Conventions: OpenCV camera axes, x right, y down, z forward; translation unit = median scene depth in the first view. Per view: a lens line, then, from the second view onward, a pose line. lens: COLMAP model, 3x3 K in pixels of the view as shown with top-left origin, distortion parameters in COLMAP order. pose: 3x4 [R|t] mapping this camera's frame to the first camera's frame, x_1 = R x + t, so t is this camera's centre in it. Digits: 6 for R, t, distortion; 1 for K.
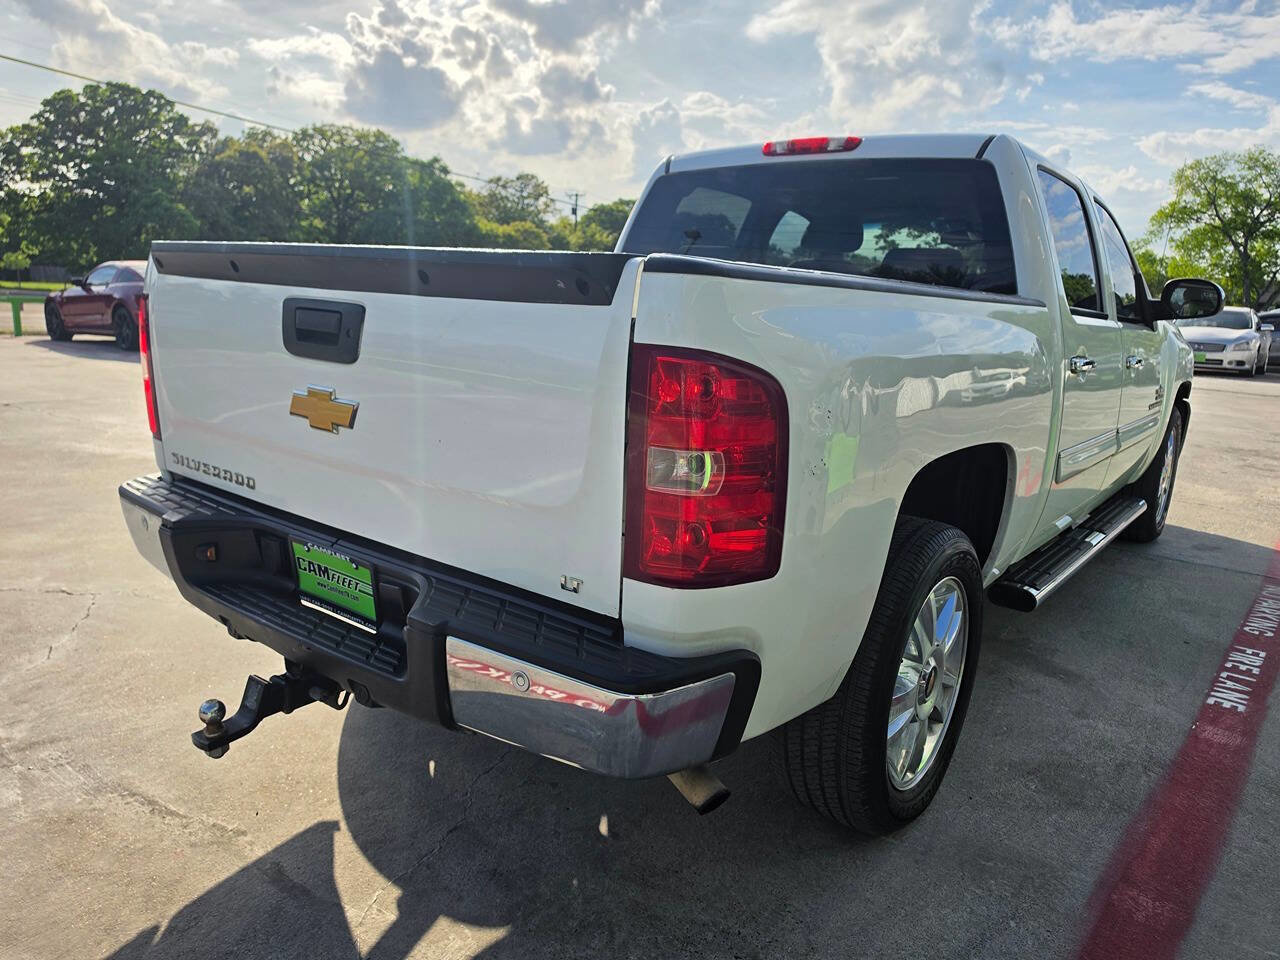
lens RADIAL K [[895.2, 0, 641.3], [0, 895.2, 479.7], [0, 0, 1]] dist [0.012294, -0.006281]
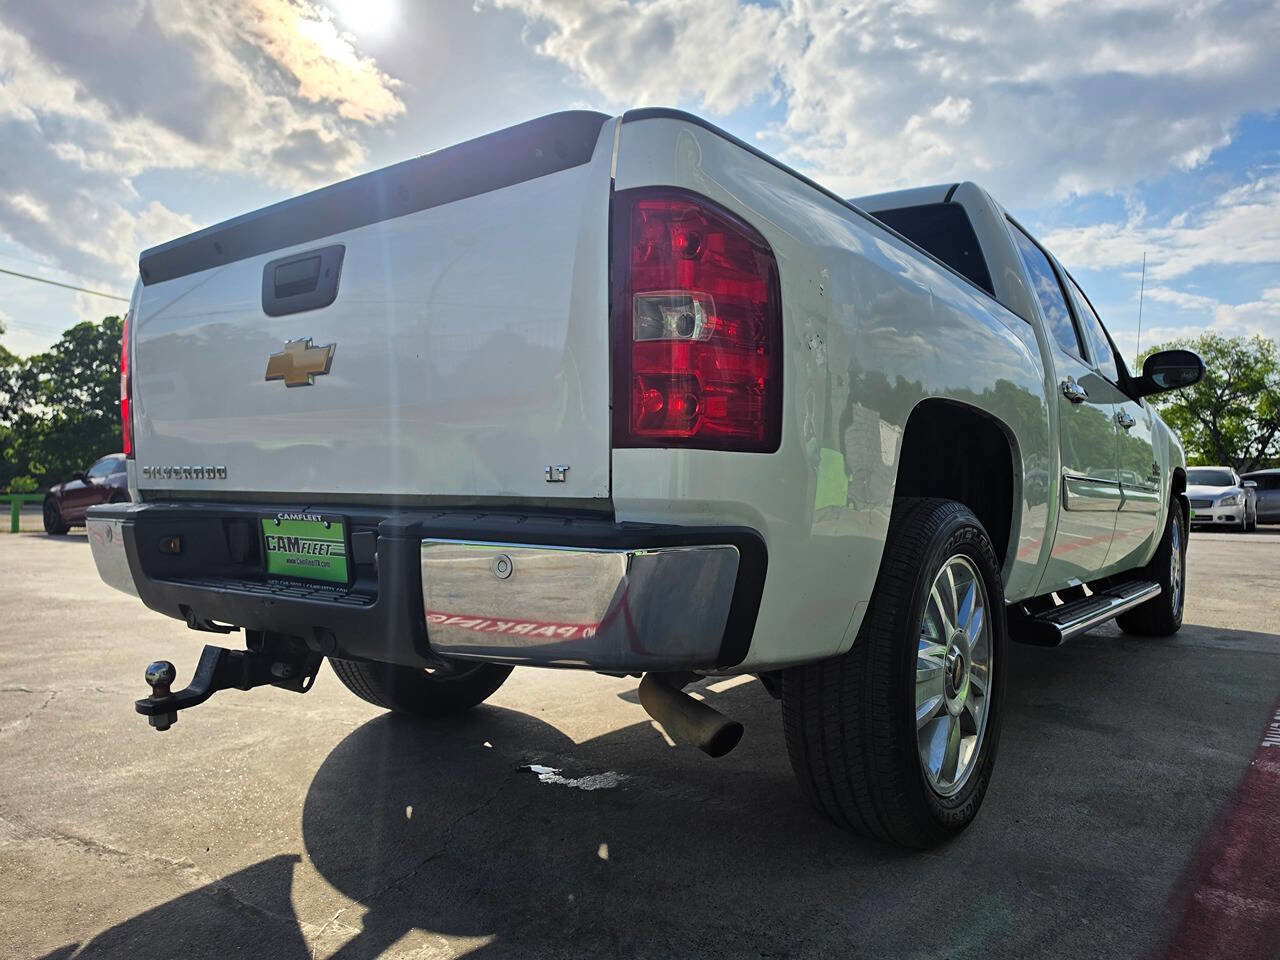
lens RADIAL K [[895.2, 0, 636.9], [0, 895.2, 485.6], [0, 0, 1]] dist [0.012294, -0.006281]
pose [[0.999309, -0.036879, 0.004595, 0.000047], [0.037019, 0.976851, -0.210694, 0.232236], [0.003282, 0.210718, 0.977541, 0.071359]]
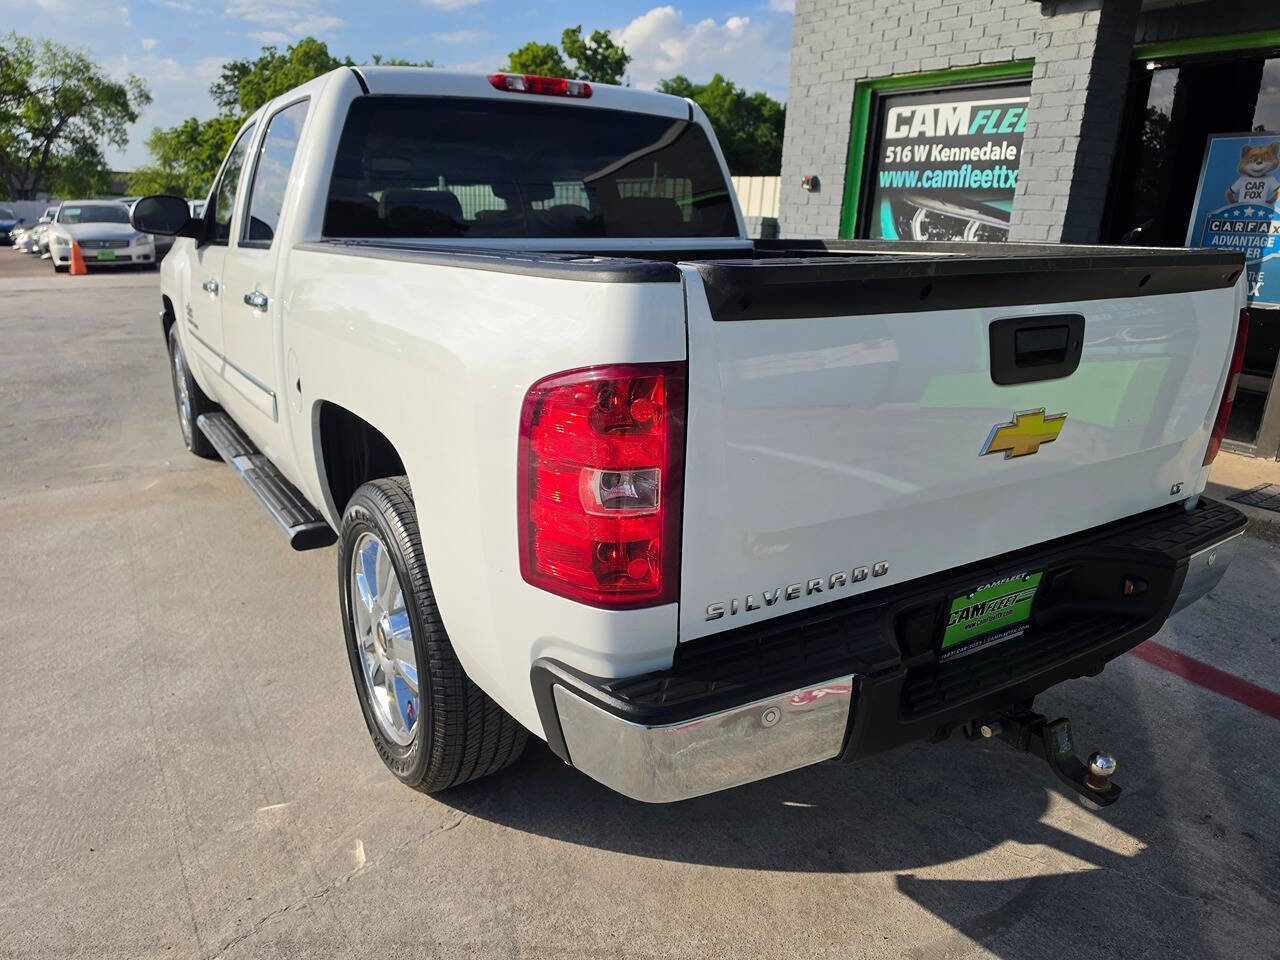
lens RADIAL K [[895.2, 0, 640.6], [0, 895.2, 488.5], [0, 0, 1]] dist [0.012294, -0.006281]
pose [[0.328581, -0.319249, 0.888884, -1.151263], [0.191595, 0.944103, 0.268257, -0.303604], [-0.924838, 0.082161, 0.371381, 0.891685]]
